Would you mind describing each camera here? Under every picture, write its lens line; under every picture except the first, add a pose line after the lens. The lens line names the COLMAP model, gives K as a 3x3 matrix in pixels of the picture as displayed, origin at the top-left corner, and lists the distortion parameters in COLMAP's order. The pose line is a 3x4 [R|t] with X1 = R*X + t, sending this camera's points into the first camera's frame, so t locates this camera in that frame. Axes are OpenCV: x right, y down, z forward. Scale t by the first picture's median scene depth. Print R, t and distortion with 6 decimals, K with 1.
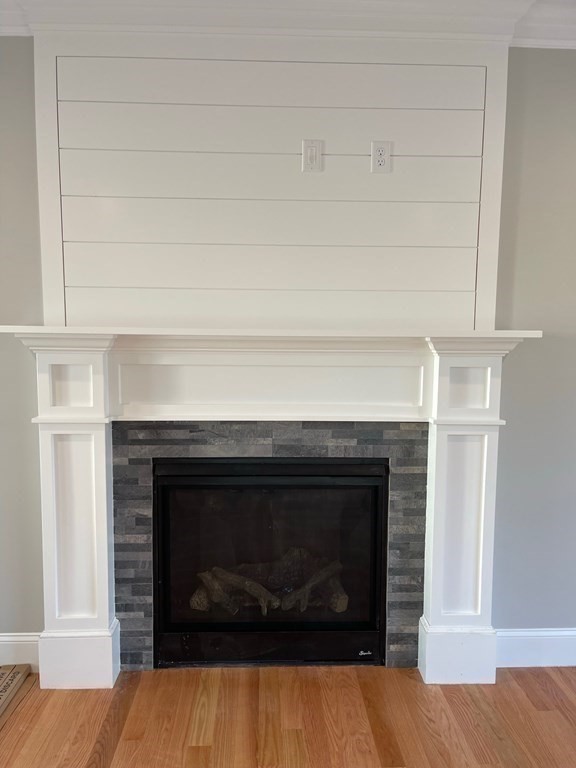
lens RADIAL K [[576.2, 0, 288.0], [0, 576.2, 384.0], [0, 0, 1]] dist [0.045794, -0.072486]
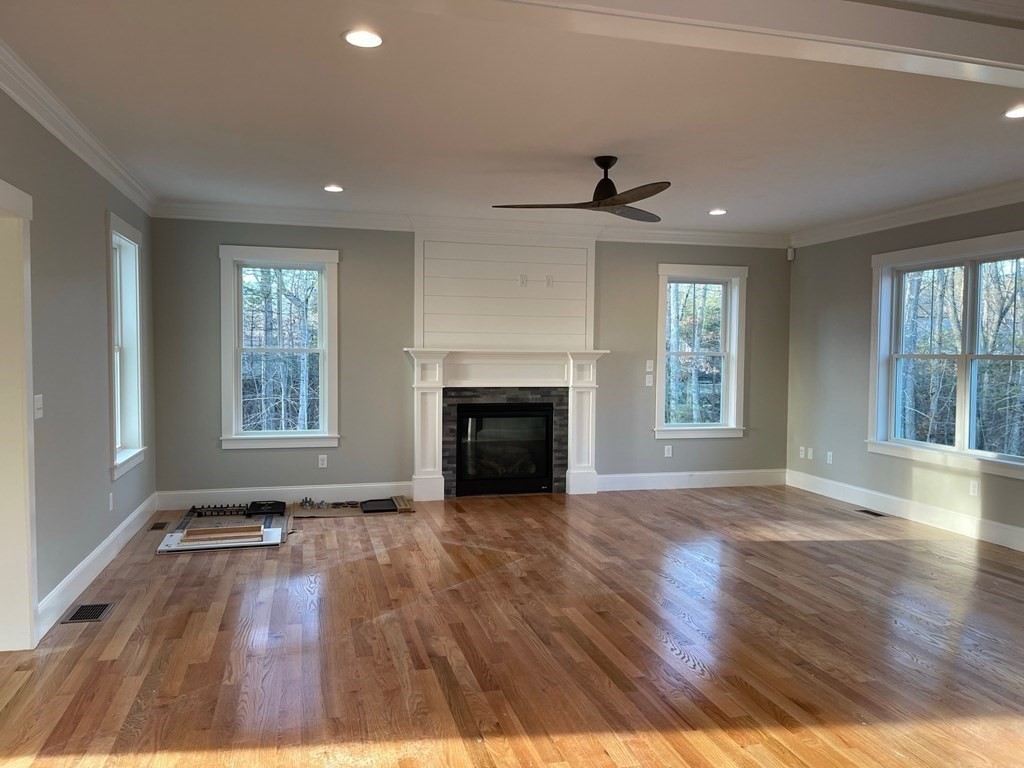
lens RADIAL K [[768.2, 0, 512.0], [0, 768.2, 384.0], [0, 0, 1]] dist [0.045794, -0.072486]
pose [[0.972880, -0.008782, 0.231142, -0.737681], [0.021392, 0.998413, -0.052104, 0.214994], [-0.230317, 0.055635, 0.971524, -2.093210]]
